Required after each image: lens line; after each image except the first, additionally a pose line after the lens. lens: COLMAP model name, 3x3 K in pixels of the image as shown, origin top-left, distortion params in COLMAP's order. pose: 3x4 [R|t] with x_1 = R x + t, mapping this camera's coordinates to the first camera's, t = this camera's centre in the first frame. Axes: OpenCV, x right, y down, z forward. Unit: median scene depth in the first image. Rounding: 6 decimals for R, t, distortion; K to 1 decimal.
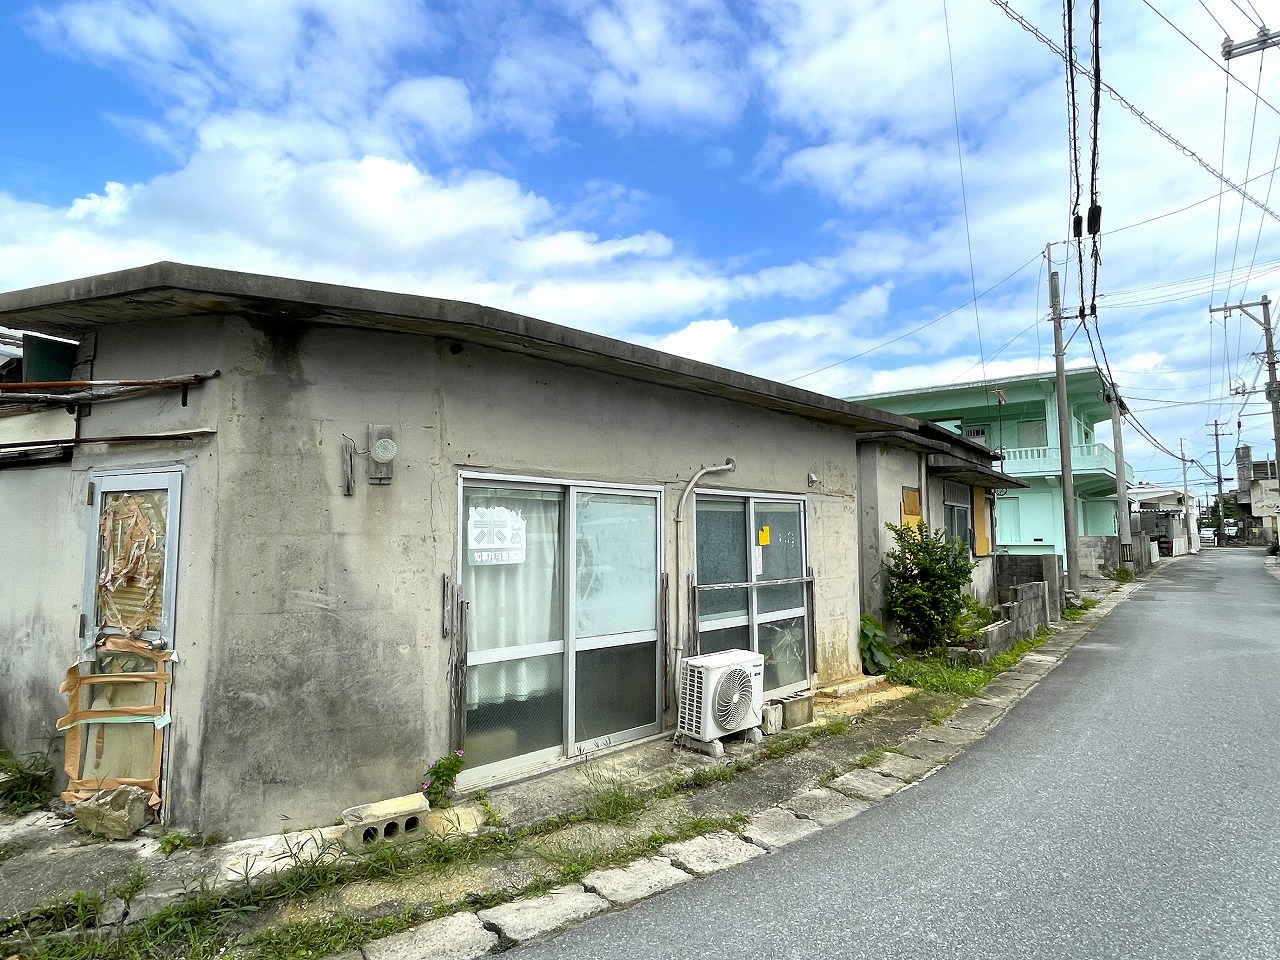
lens RADIAL K [[723.7, 0, 645.2], [0, 723.7, 486.7], [0, 0, 1]] dist [-0.001472, 0.004892]
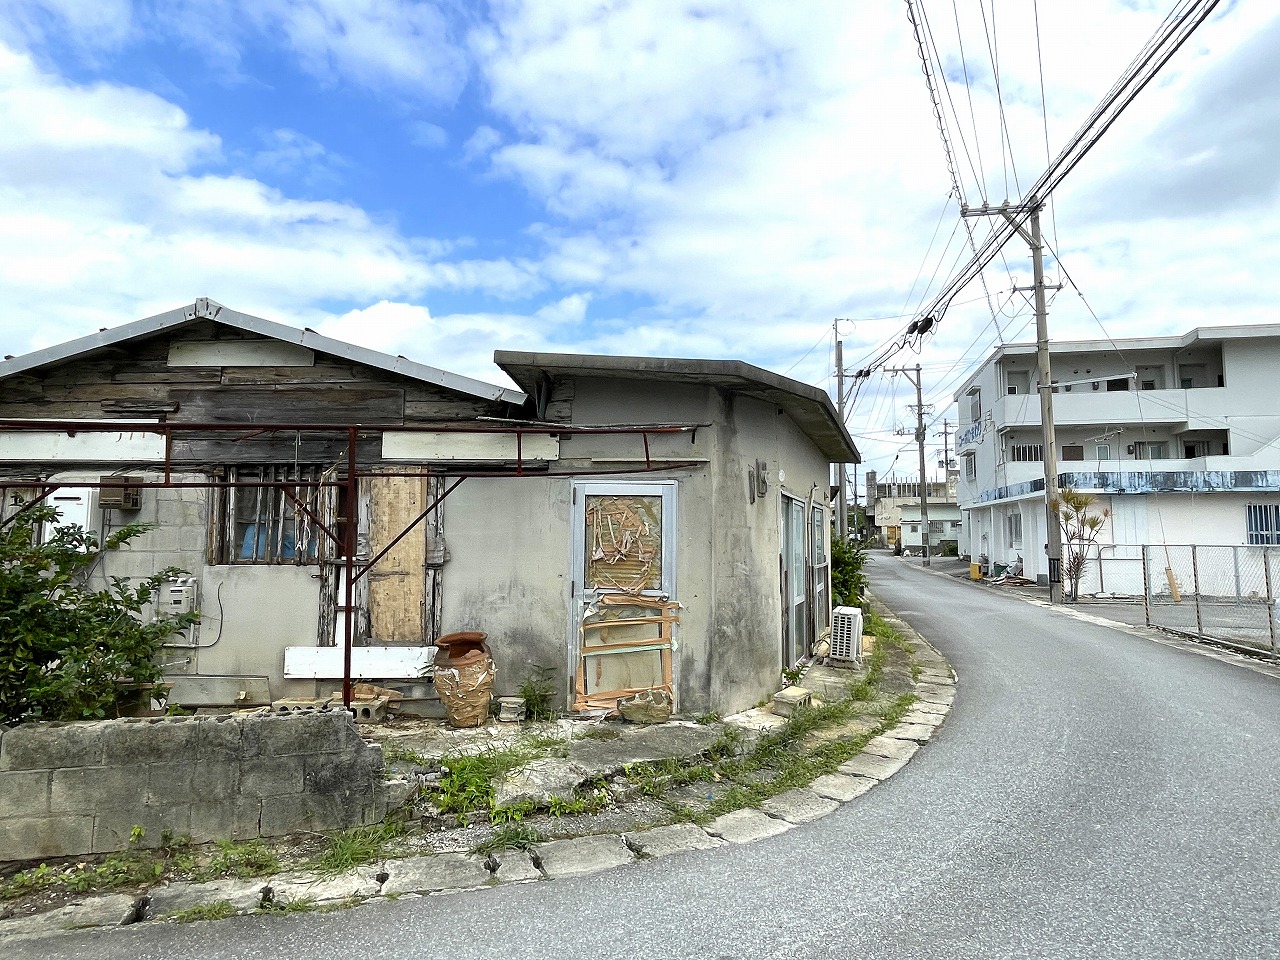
lens RADIAL K [[756.9, 0, 631.2], [0, 756.9, 469.8], [0, 0, 1]] dist [0.006161, -0.003518]
pose [[0.924488, 0.049673, 0.377960, -1.240379], [-0.040132, 0.998647, -0.033083, 0.003594], [-0.379092, 0.015416, 0.925231, -0.419793]]
